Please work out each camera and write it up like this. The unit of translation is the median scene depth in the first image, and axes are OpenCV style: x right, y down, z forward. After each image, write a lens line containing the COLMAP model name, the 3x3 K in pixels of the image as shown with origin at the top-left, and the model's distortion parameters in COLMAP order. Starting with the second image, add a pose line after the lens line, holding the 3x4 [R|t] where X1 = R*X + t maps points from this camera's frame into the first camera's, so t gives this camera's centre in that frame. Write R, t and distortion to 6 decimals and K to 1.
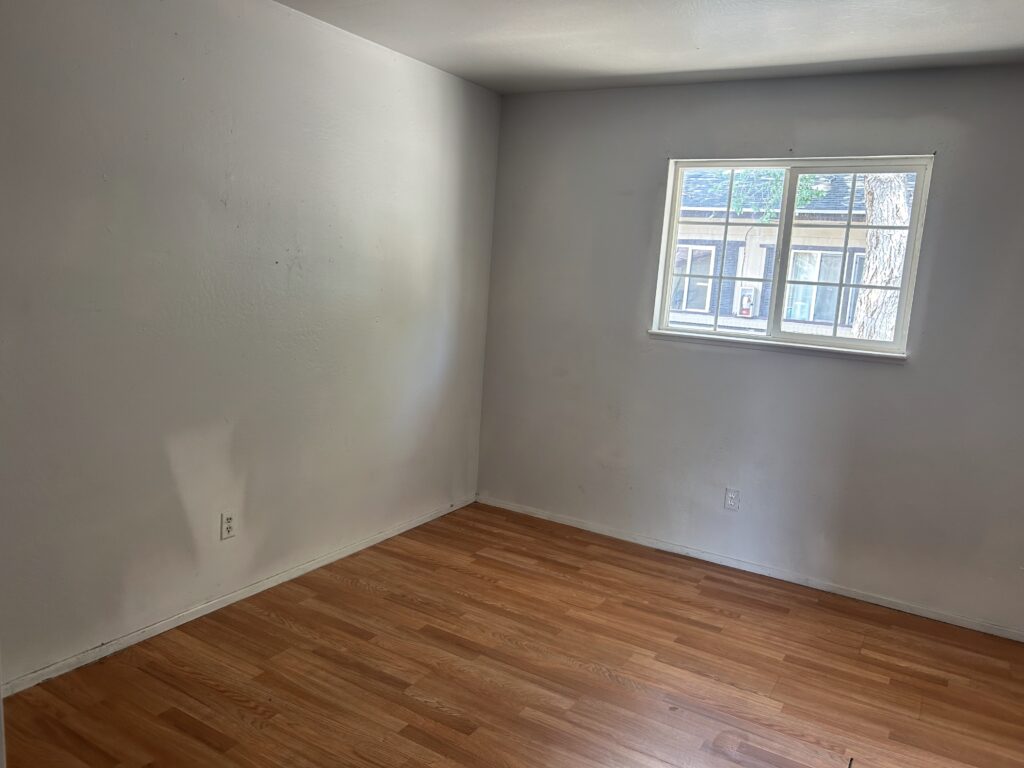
lens RADIAL K [[788.4, 0, 512.0], [0, 788.4, 384.0], [0, 0, 1]] dist [-0.002892, -0.007259]
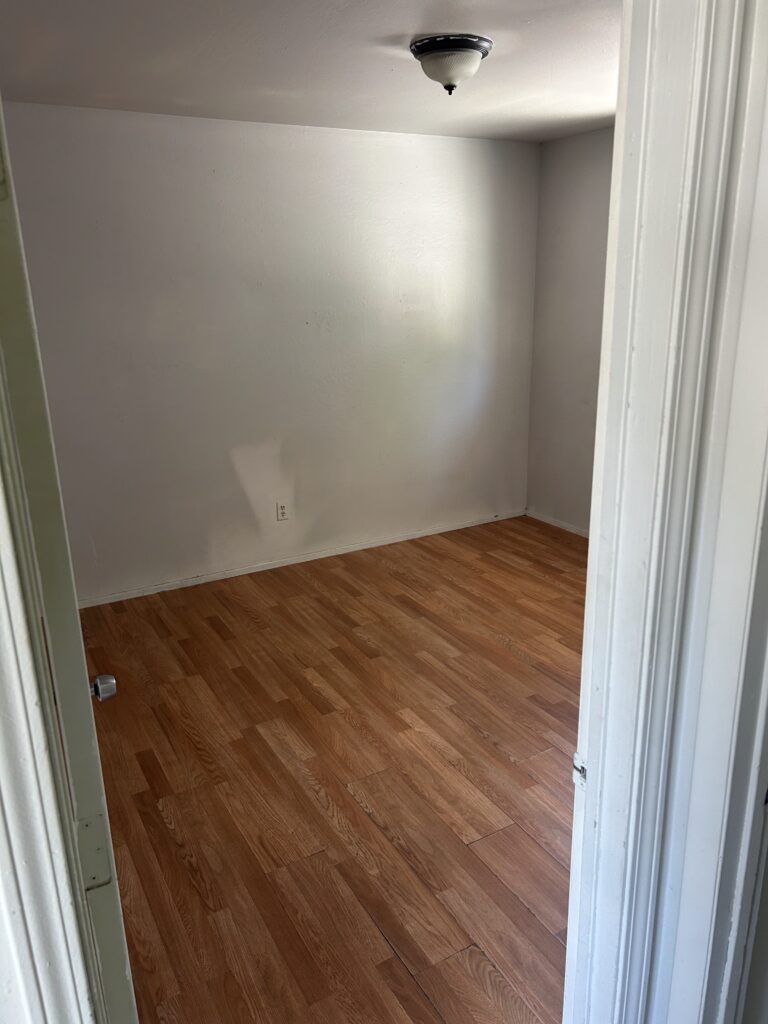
lens RADIAL K [[764.4, 0, 384.0], [0, 764.4, 512.0], [0, 0, 1]] dist [0.016266, -0.006748]
pose [[0.872692, 0.063556, -0.484117, 0.488118], [-0.002484, 0.992057, 0.125762, 0.002387], [0.488264, -0.108549, 0.865919, -0.133683]]
